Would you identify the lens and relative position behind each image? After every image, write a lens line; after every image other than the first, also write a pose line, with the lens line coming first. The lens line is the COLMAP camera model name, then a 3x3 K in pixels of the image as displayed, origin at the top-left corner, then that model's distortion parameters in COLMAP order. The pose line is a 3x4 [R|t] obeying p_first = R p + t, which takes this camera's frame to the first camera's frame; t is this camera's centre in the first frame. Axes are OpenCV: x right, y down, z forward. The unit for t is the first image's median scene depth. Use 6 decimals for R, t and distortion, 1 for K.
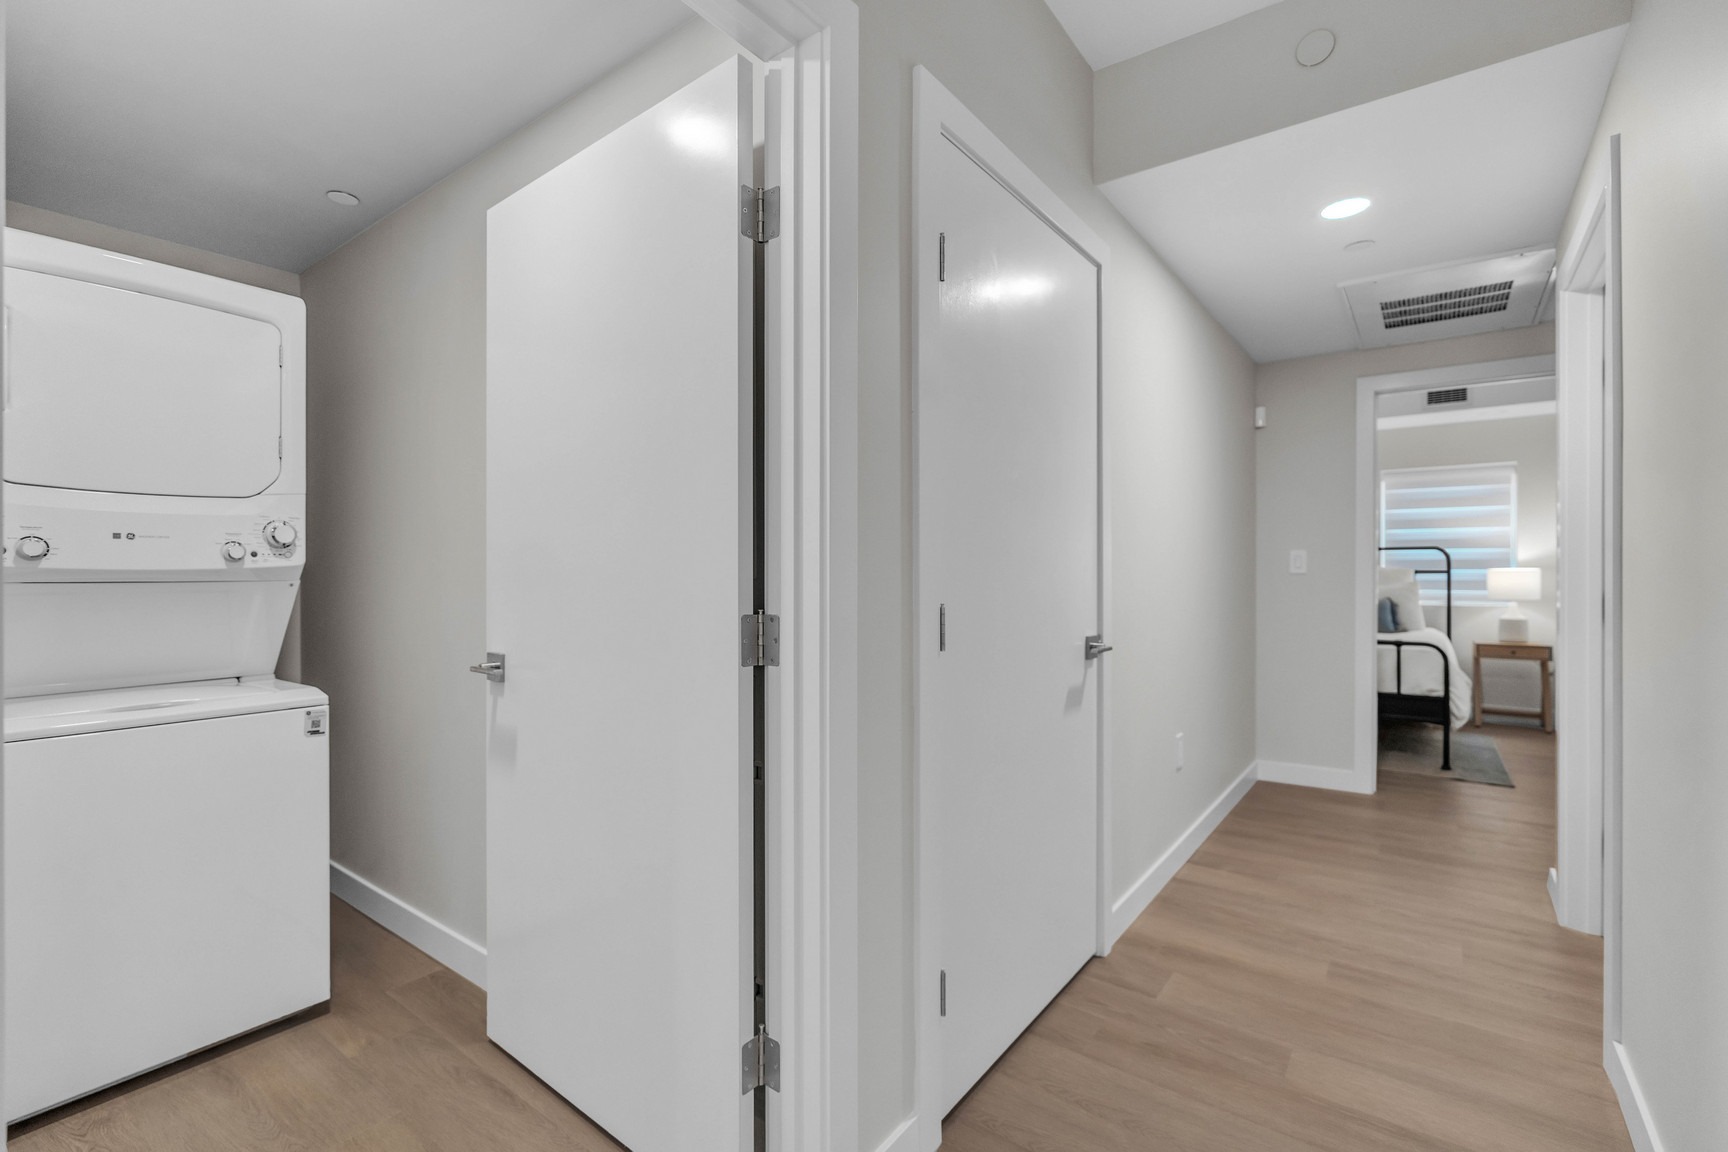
lens RADIAL K [[793.2, 0, 845.5], [0, 793.2, 575.3], [0, 0, 1]] dist [-0.002306, 0.002189]
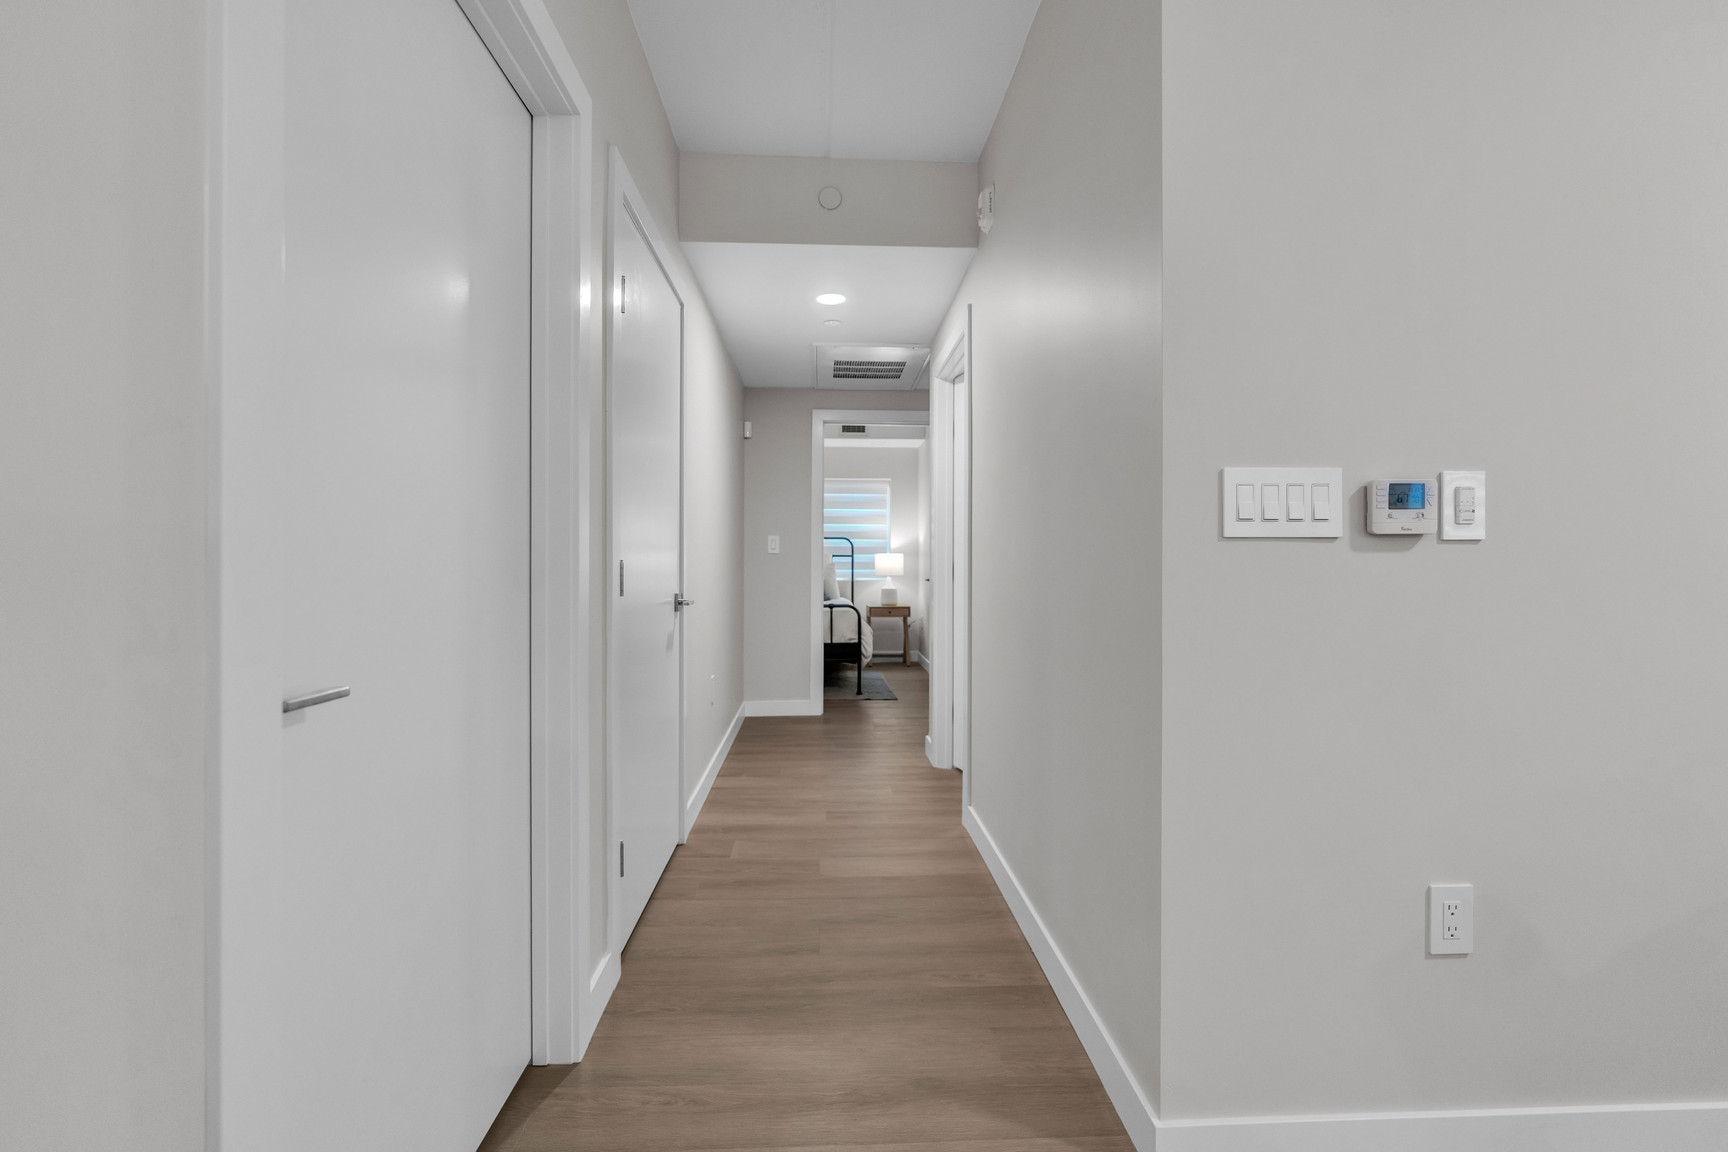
lens RADIAL K [[793.2, 0, 863.2], [0, 793.2, 568.2], [0, 0, 1]] dist [-0.002306, 0.002189]
pose [[0.768114, -0.003516, 0.640303, -0.152249], [0.001215, 0.999991, 0.004033, 0.016838], [-0.640312, -0.002320, 0.768112, -0.095309]]
